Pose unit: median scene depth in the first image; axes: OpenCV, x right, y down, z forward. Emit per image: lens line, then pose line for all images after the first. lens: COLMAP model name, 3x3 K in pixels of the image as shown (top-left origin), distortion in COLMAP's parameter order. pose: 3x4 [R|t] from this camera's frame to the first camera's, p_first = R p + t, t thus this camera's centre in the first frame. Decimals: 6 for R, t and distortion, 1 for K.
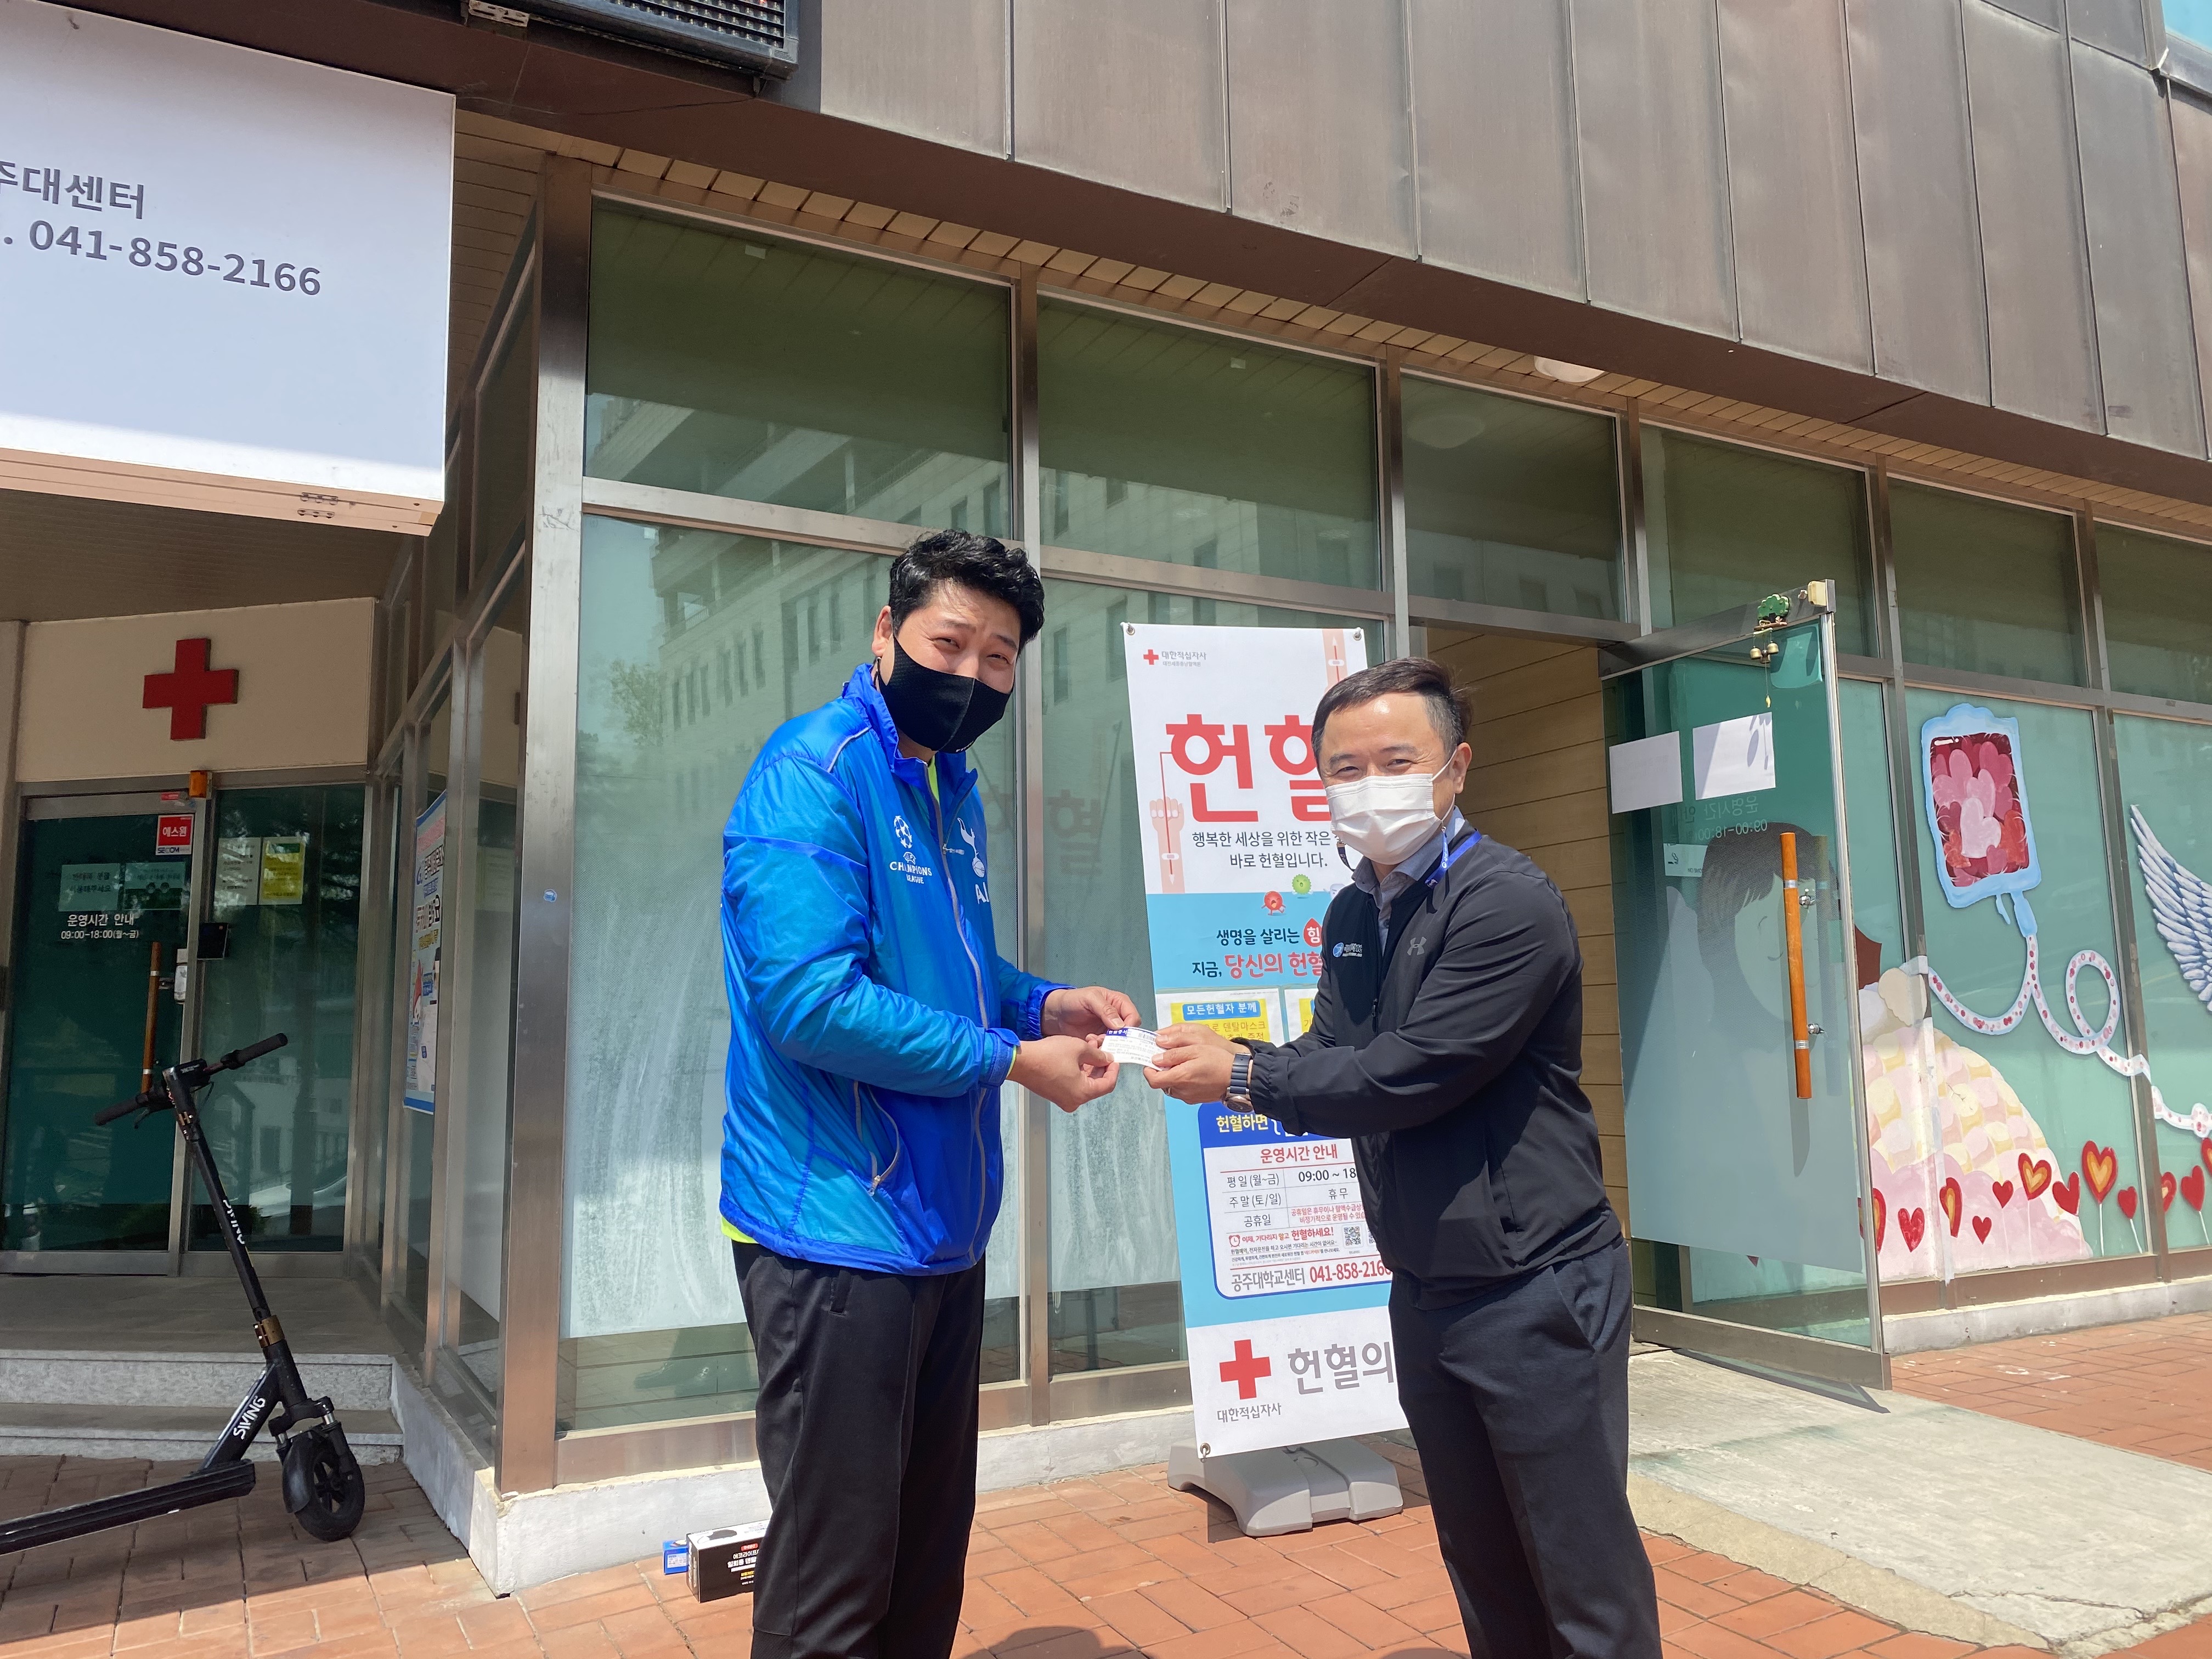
lens RADIAL K [[1683.8, 0, 1106.0], [0, 1683.8, 829.5], [0, 0, 1]] dist [0.003188, -0.003788]
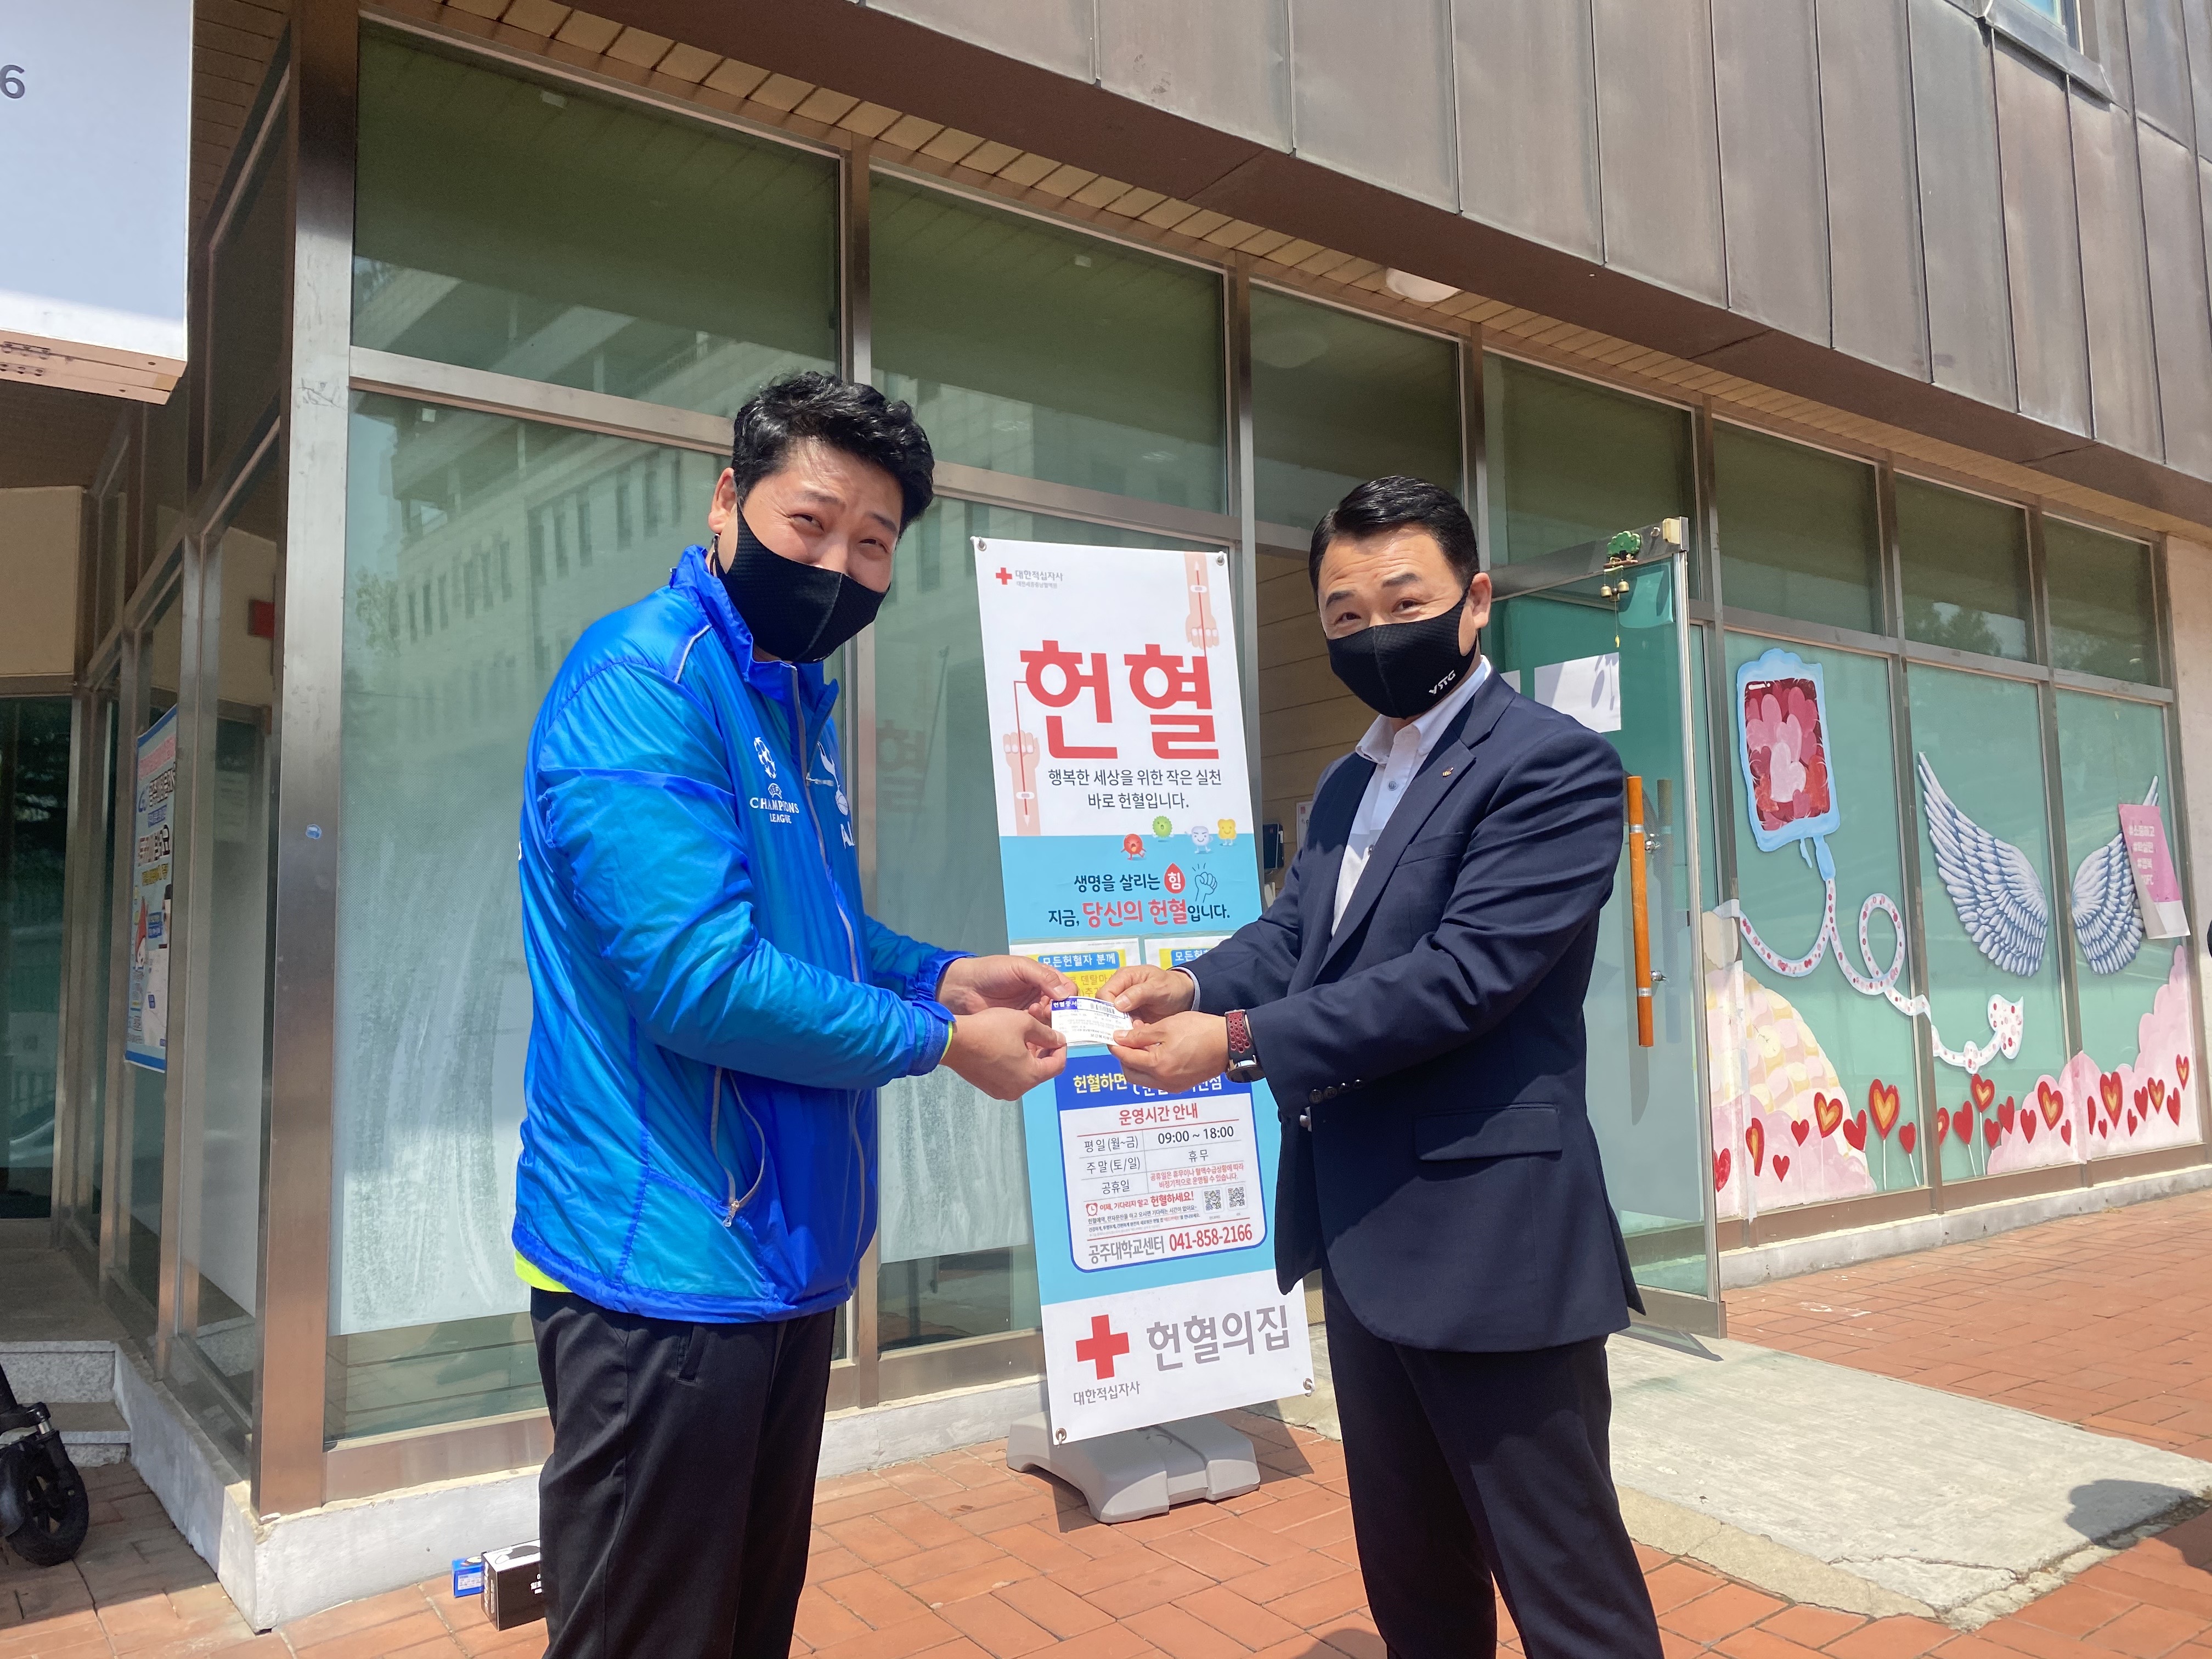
lens RADIAL K [[1665.5, 0, 1073.7], [0, 1665.5, 829.1], [0, 0, 1]] dist [0.012421, -0.012946]
pose [[0.991330, 0.009135, 0.131078, -0.050542], [-0.014710, 0.999025, 0.041630, -0.003461], [-0.130569, -0.043197, 0.990498, 0.089990]]
